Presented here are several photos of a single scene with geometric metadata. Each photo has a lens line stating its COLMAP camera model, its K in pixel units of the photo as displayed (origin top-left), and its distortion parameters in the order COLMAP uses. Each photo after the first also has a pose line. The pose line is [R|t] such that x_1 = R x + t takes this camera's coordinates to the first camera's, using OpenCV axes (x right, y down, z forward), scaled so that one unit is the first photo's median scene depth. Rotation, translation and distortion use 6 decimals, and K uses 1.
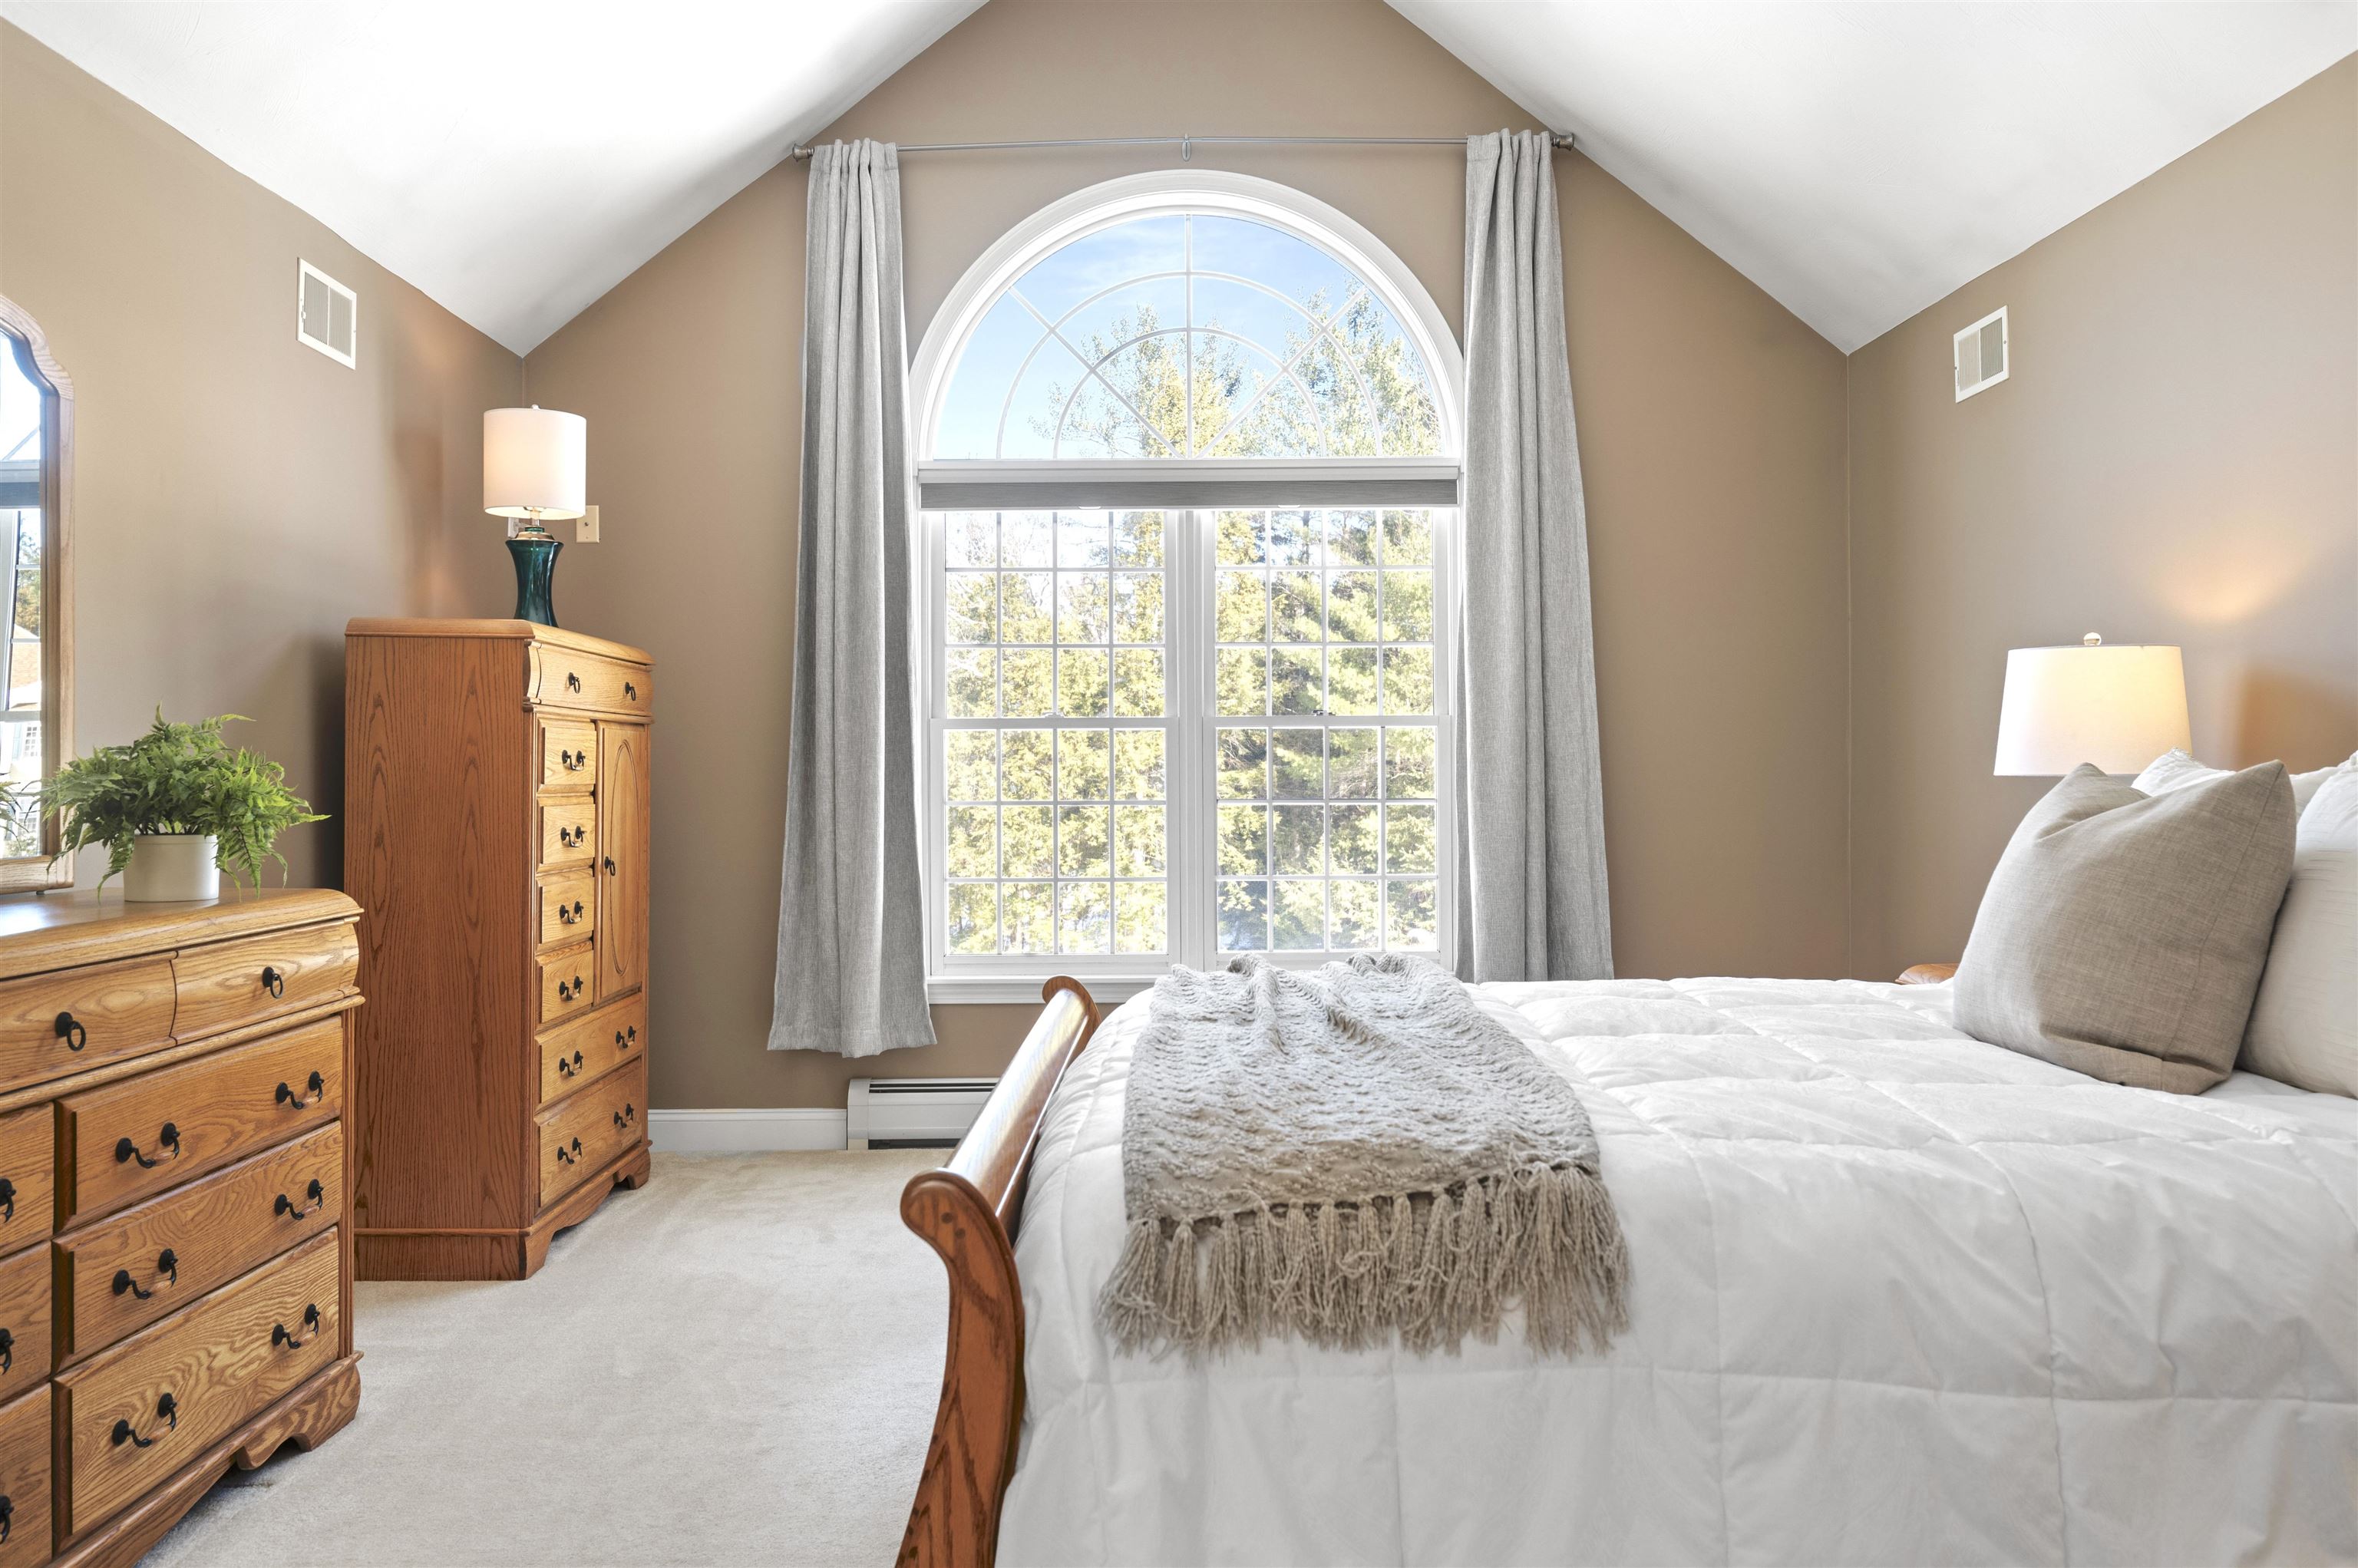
lens RADIAL K [[1770.6, 0, 1179.8], [0, 1770.6, 778.3], [0, 0, 1]] dist [0.002594, -0.003689]
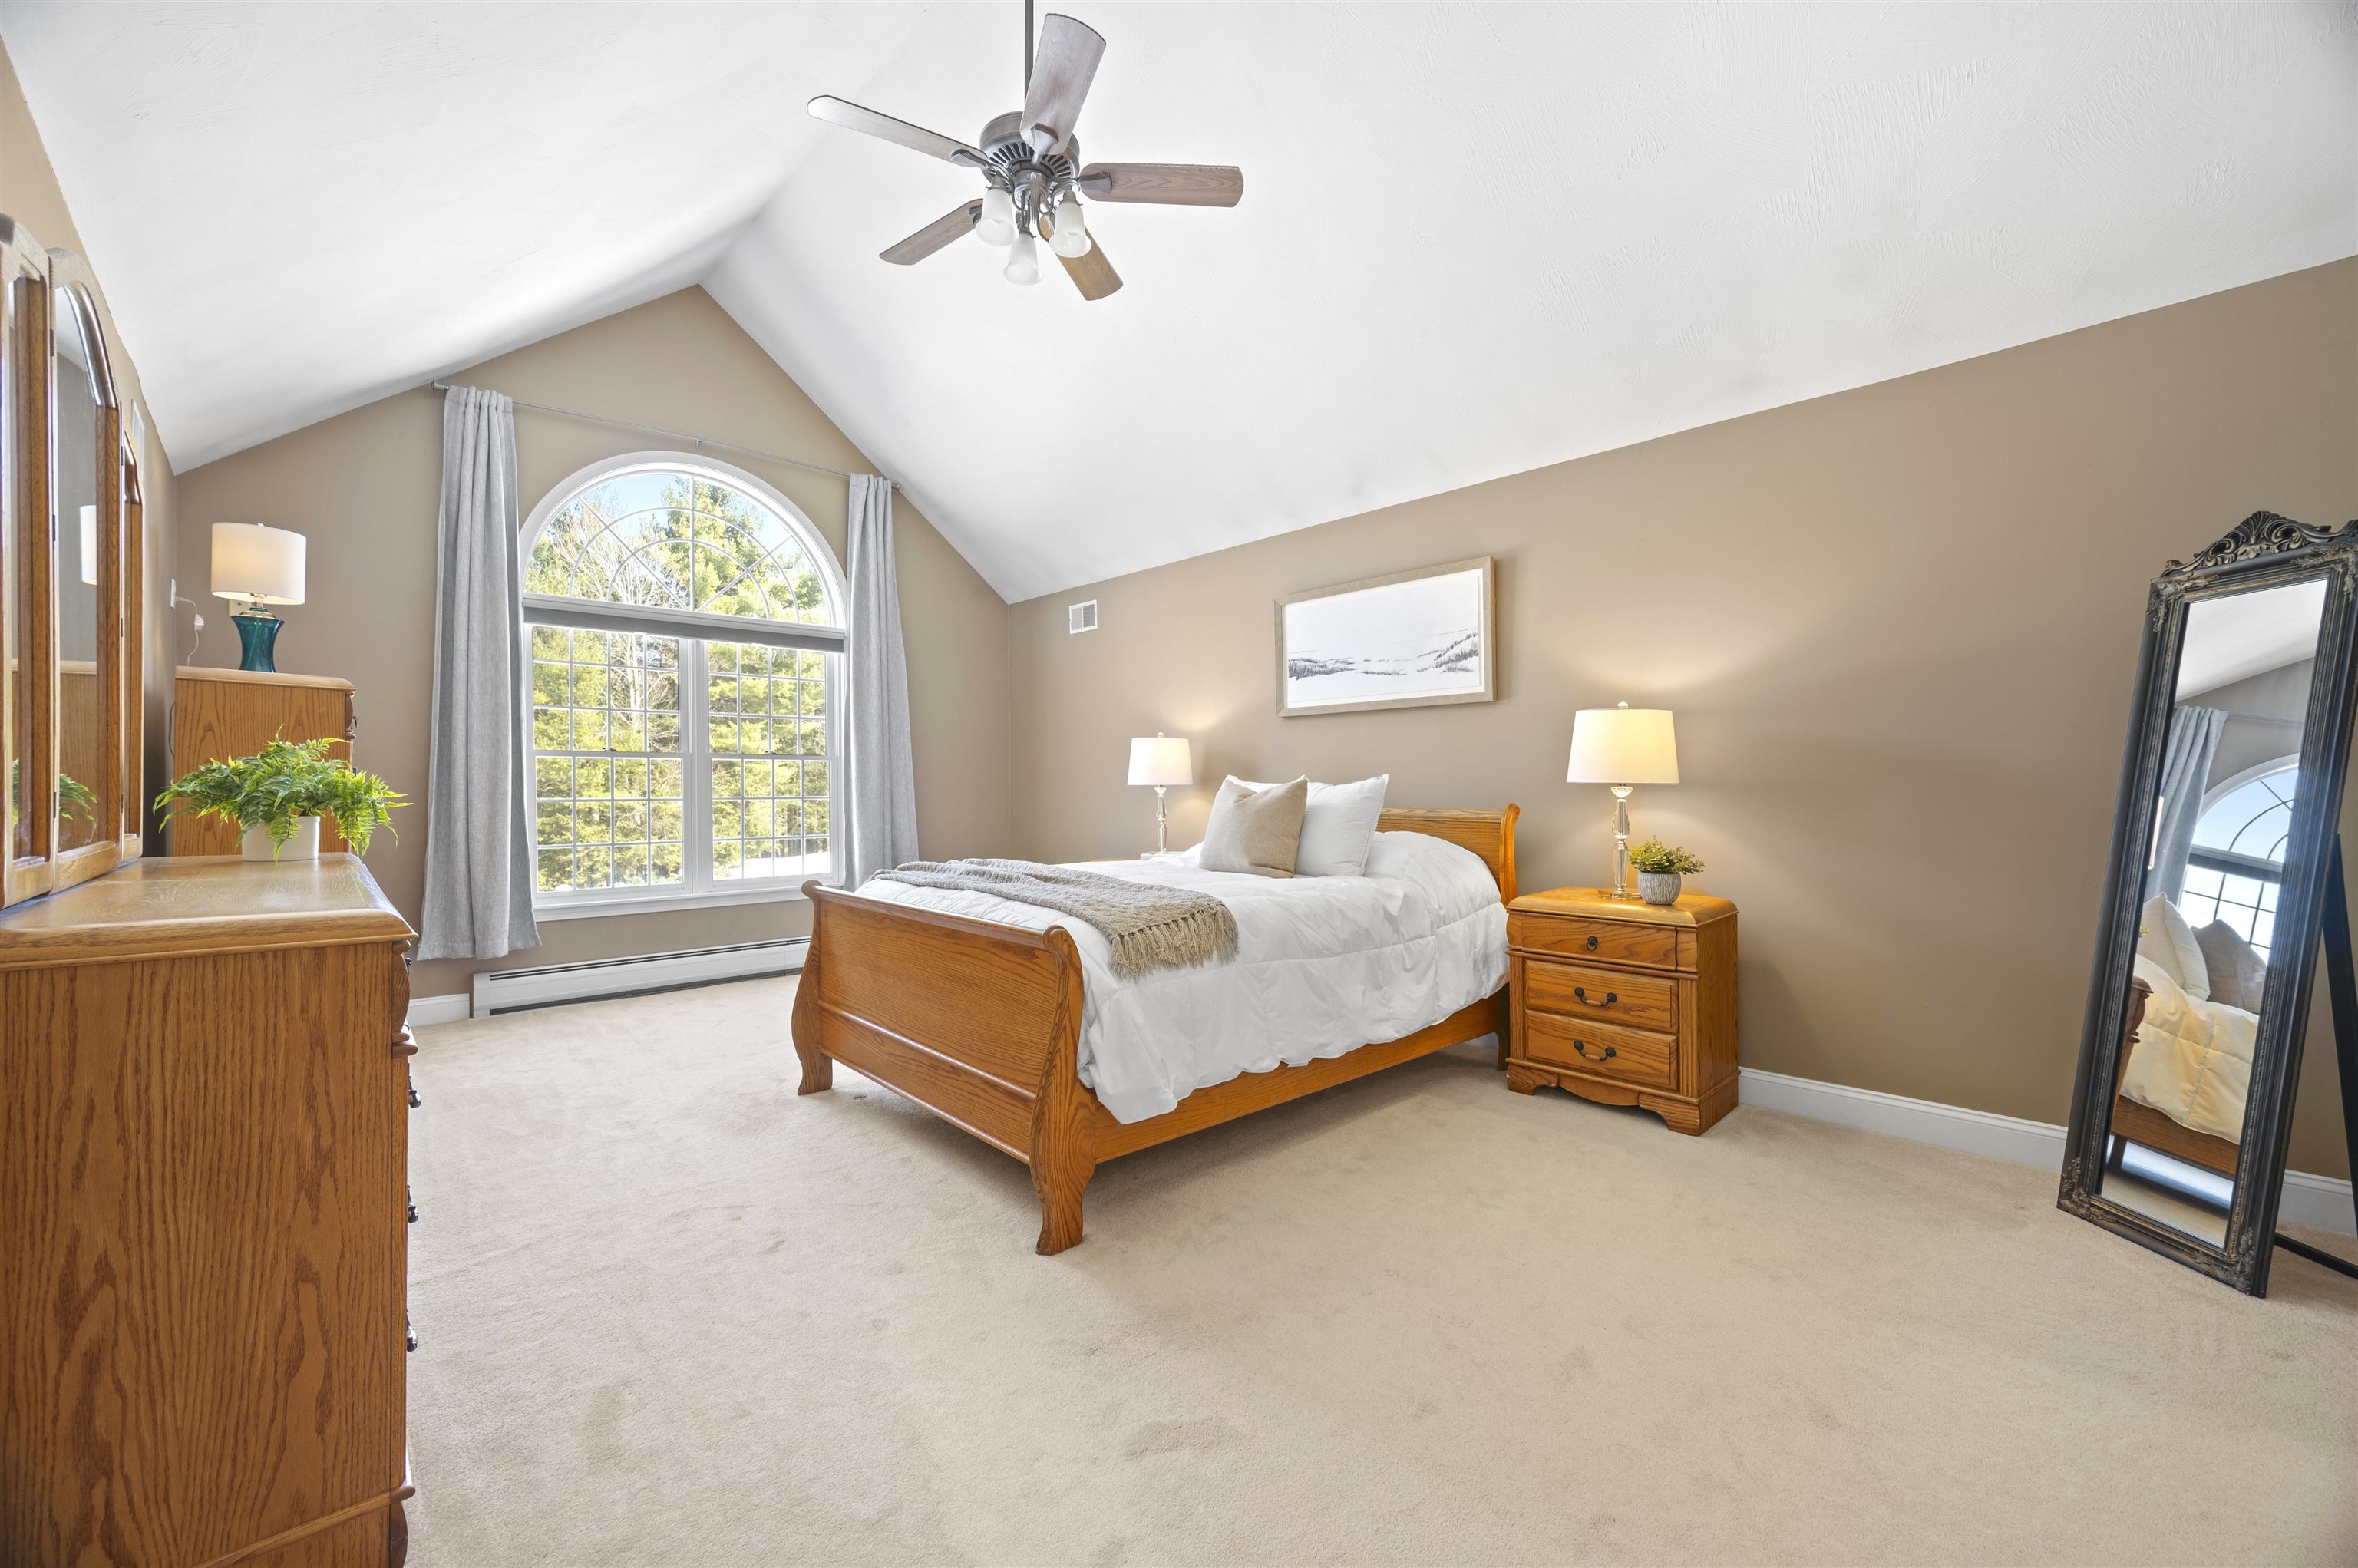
lens RADIAL K [[940.5, 0, 1176.1], [0, 940.5, 787.0], [0, 0, 1]] dist [0.000969, -0.000041]
pose [[0.735991, 0.002593, 0.676986, -0.302600], [0.000289, 0.999991, -0.004144, 0.005204], [-0.676991, 0.003245, 0.735984, -0.055322]]
